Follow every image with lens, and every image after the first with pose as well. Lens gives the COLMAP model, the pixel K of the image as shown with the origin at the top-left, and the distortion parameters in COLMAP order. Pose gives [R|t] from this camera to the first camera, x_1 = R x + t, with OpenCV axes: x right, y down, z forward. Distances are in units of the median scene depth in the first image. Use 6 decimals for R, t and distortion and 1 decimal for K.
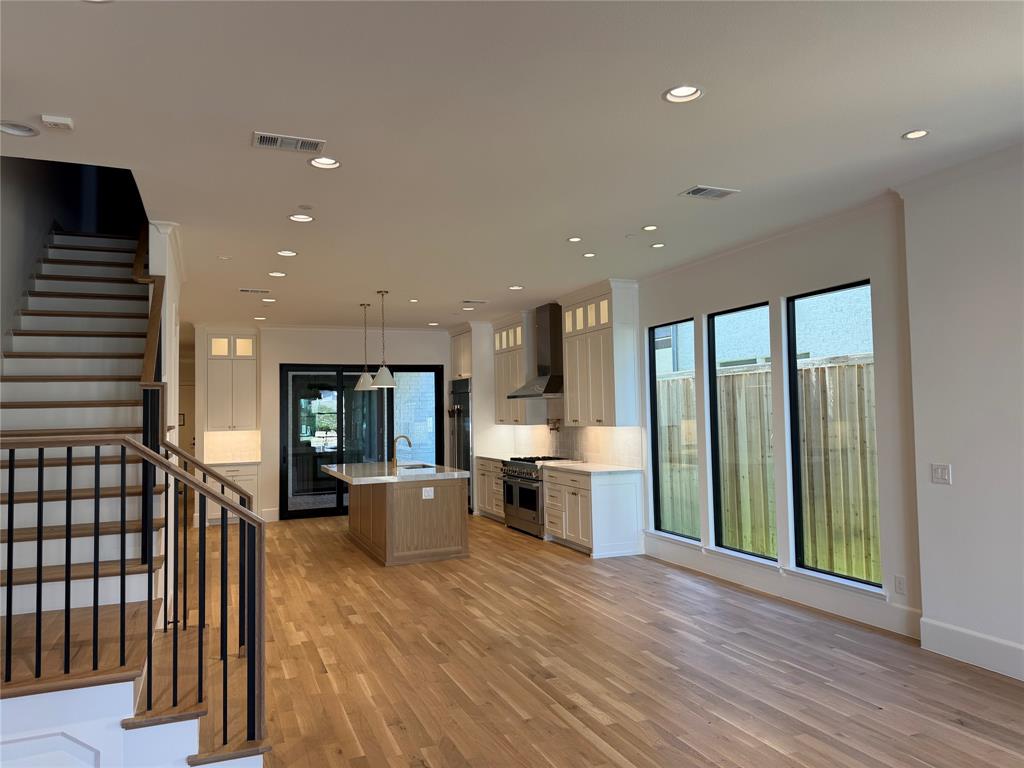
lens RADIAL K [[729.2, 0, 527.5], [0, 729.2, 379.8], [0, 0, 1]] dist [0.083443, -0.098088]
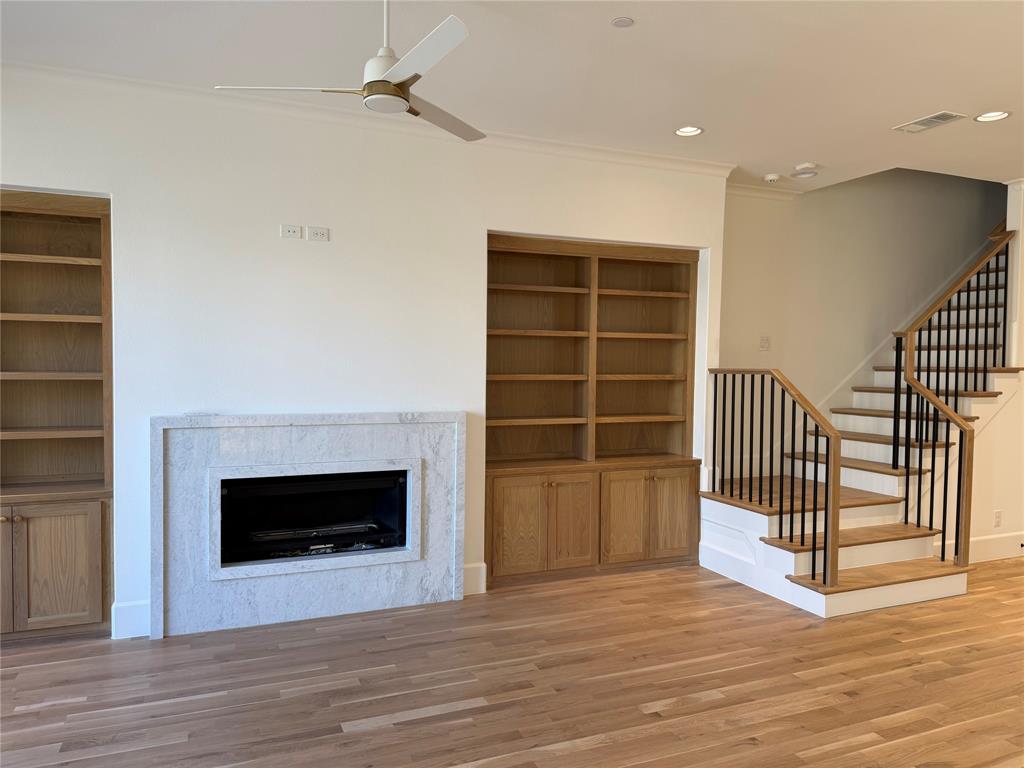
lens RADIAL K [[729.2, 0, 512.6], [0, 729.2, 385.2], [0, 0, 1]] dist [0.083443, -0.098088]
pose [[0.001279, 0.053954, -0.998543, 0.423303], [0.036978, 0.997858, 0.053964, 0.000745], [0.999315, -0.036993, -0.000718, 0.168833]]
